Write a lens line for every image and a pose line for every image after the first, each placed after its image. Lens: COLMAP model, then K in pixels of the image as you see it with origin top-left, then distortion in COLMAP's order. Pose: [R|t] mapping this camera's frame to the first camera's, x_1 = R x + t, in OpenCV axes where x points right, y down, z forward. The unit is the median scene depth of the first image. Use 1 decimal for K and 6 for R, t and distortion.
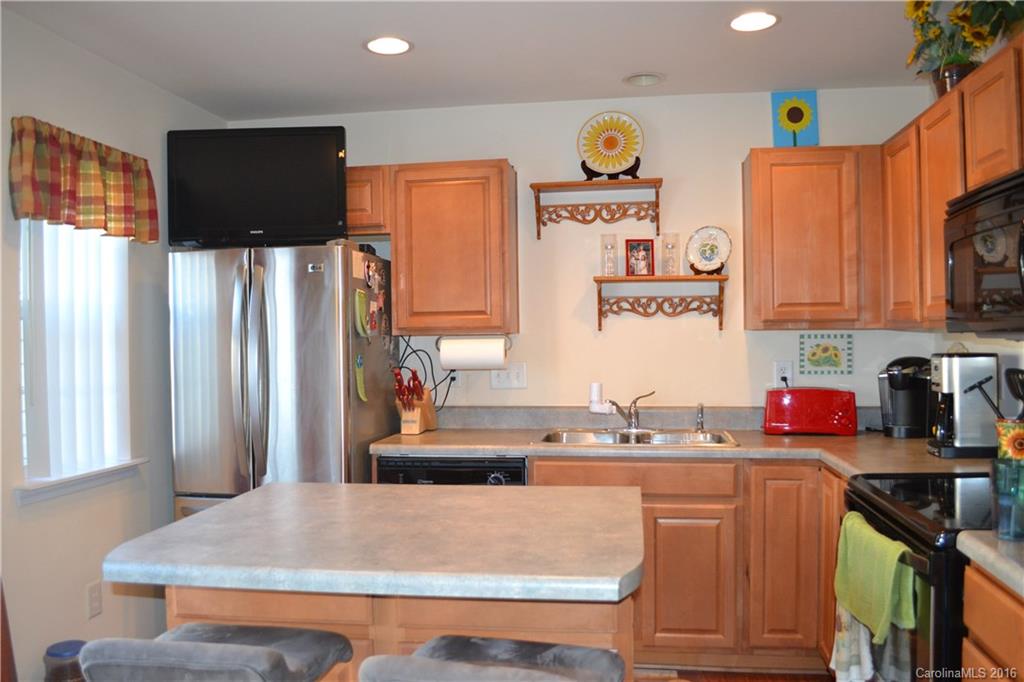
lens RADIAL K [[824.9, 0, 512.7], [0, 824.9, 341.0], [0, 0, 1]] dist [-0.077171, 0.004861]
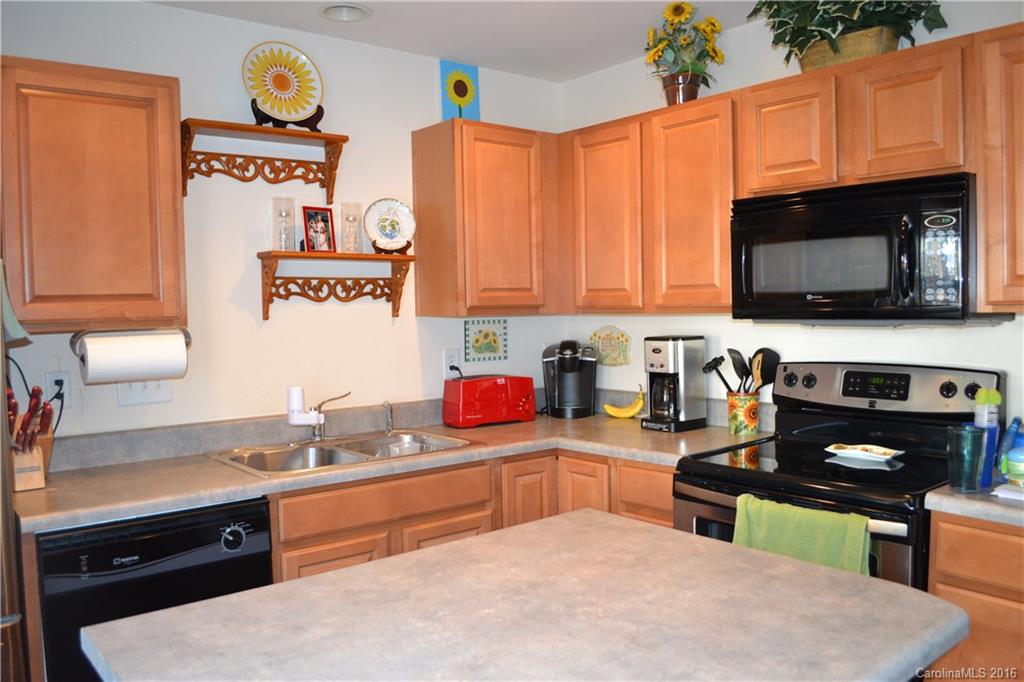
lens RADIAL K [[824.9, 0, 512.0], [0, 824.9, 340.6], [0, 0, 1]] dist [-0.077171, 0.004861]
pose [[0.667369, -0.034531, 0.743926, -0.328997], [0.016090, 0.999360, 0.031953, -0.014433], [-0.744553, -0.009354, 0.667498, 0.314432]]
